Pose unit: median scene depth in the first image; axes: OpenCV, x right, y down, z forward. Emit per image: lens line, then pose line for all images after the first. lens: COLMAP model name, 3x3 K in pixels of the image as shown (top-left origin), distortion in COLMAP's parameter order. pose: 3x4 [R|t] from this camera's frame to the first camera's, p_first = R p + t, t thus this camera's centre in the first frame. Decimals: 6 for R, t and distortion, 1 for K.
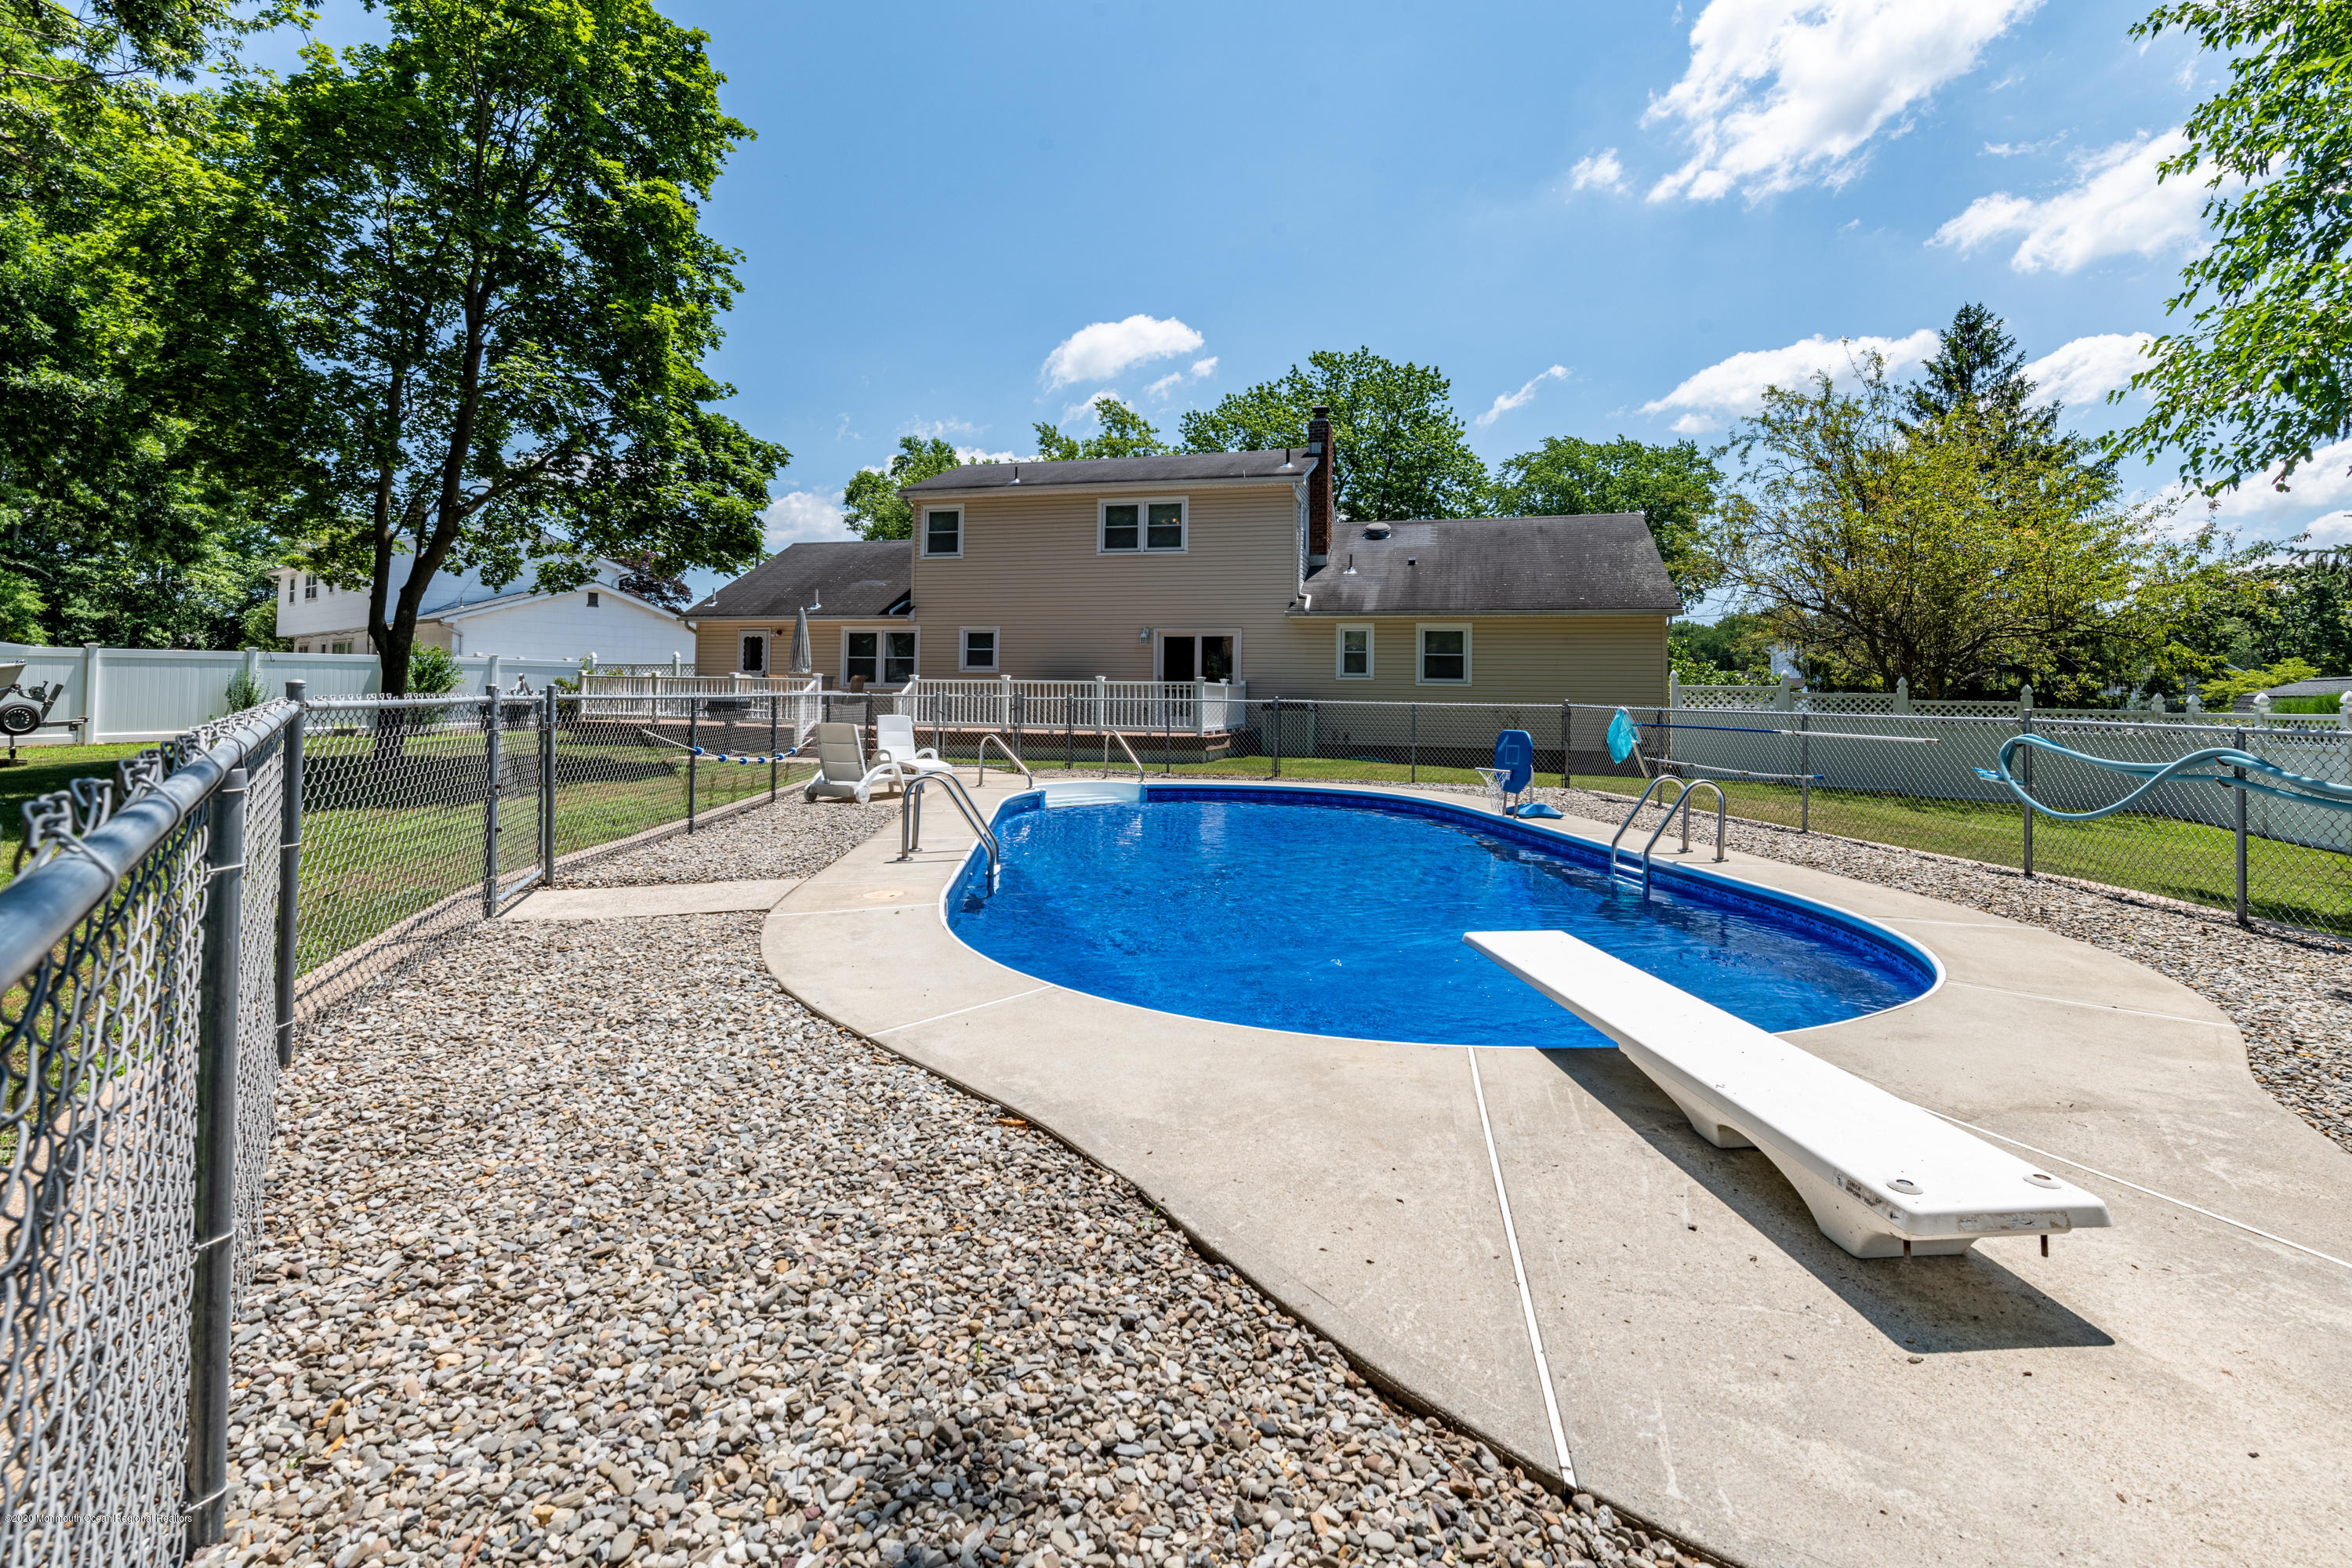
lens RADIAL K [[1048.4, 0, 1173.0], [0, 1048.4, 671.0], [0, 0, 1]] dist [-0.000194, -0.000264]
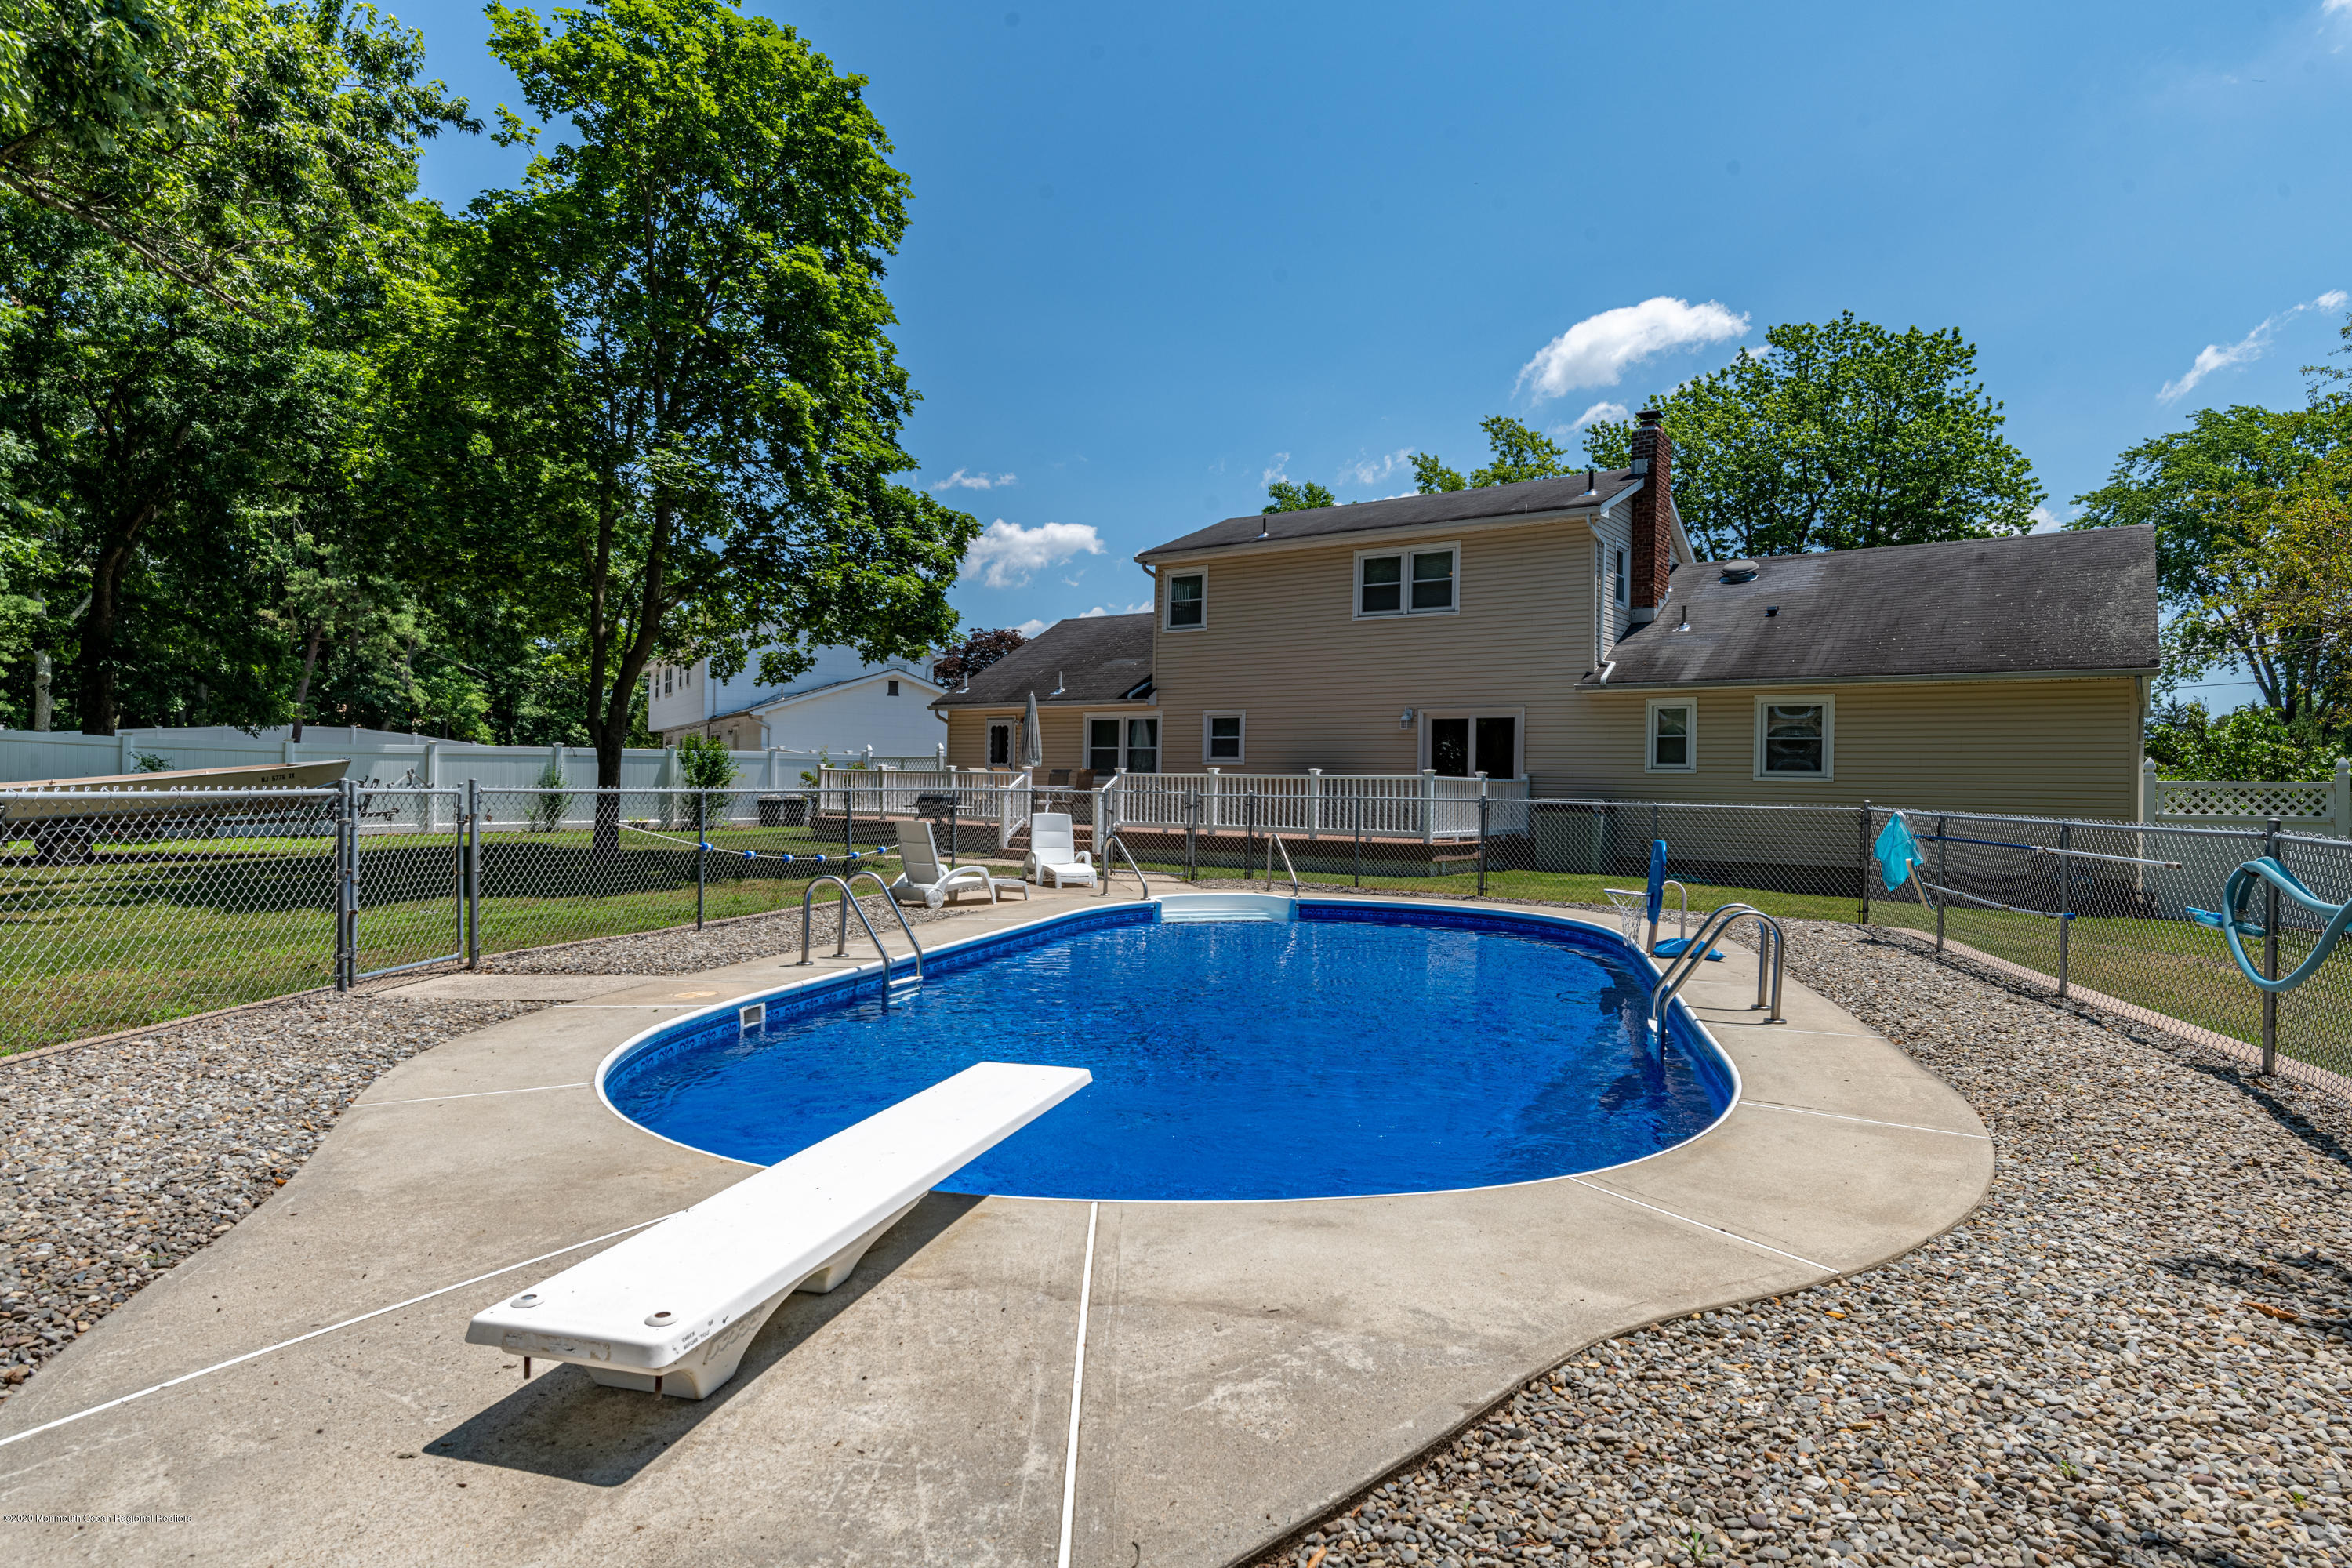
lens RADIAL K [[1283.2, 0, 1175.4], [0, 1283.2, 791.9], [0, 0, 1]] dist [-0.001302, -0.001954]
pose [[0.940323, 0.003464, -0.340265, 0.156839], [0.004460, 0.999737, 0.022503, 0.000105], [0.340254, -0.022677, 0.940060, 0.010055]]
